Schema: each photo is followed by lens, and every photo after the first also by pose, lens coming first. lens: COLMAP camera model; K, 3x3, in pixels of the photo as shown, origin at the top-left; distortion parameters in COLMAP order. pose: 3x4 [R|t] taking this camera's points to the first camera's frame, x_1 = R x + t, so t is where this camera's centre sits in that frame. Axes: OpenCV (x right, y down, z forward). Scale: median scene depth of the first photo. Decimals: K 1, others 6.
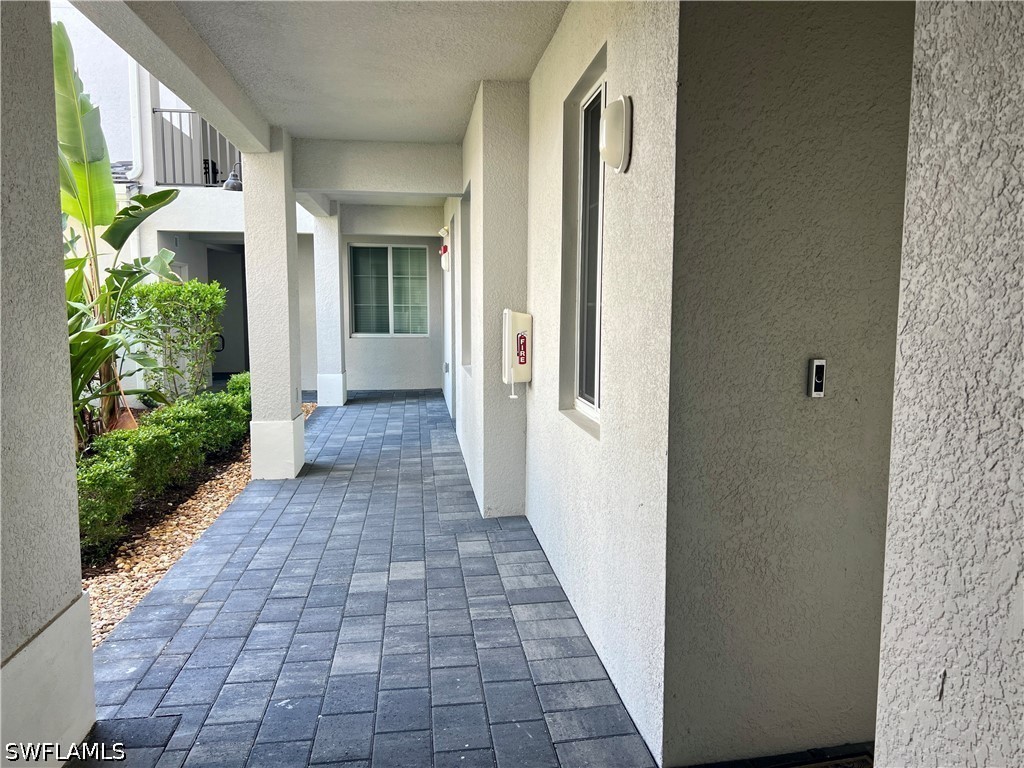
lens RADIAL K [[771.1, 0, 512.0], [0, 771.1, 384.0], [0, 0, 1]] dist [0.071332, -0.072290]
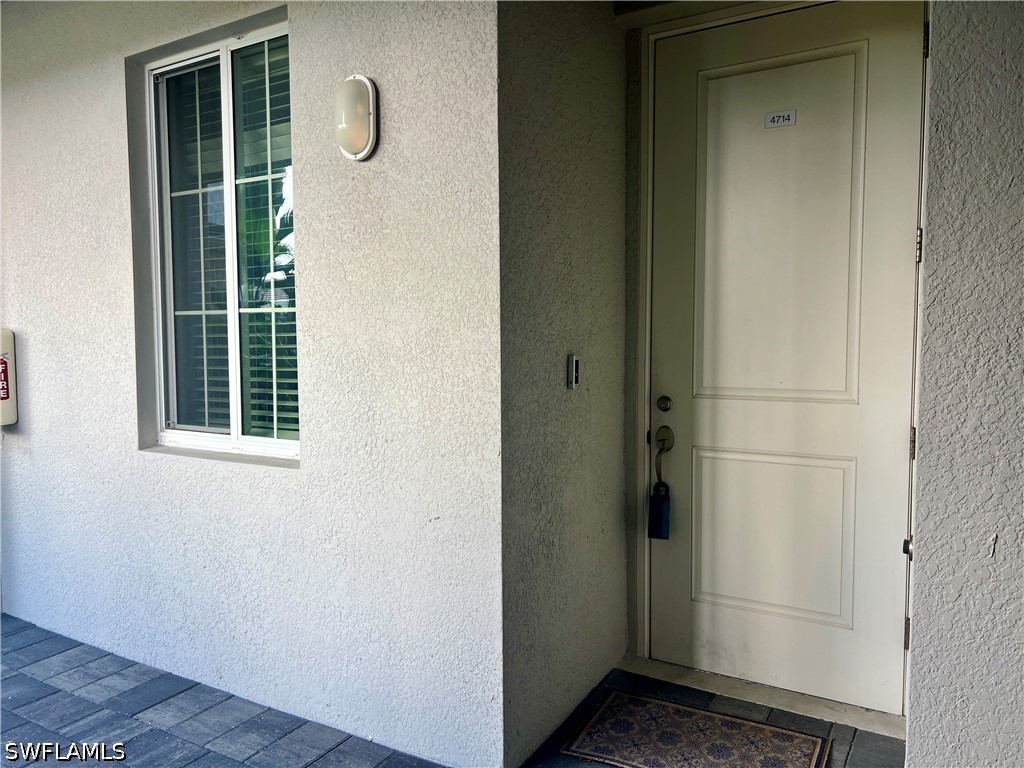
lens RADIAL K [[771.1, 0, 512.0], [0, 771.1, 384.0], [0, 0, 1]] dist [0.071332, -0.072290]
pose [[0.626440, -0.054945, 0.777531, -0.548348], [0.088308, 0.996093, -0.000758, 0.003370], [-0.774451, 0.069137, 0.628844, 0.367094]]
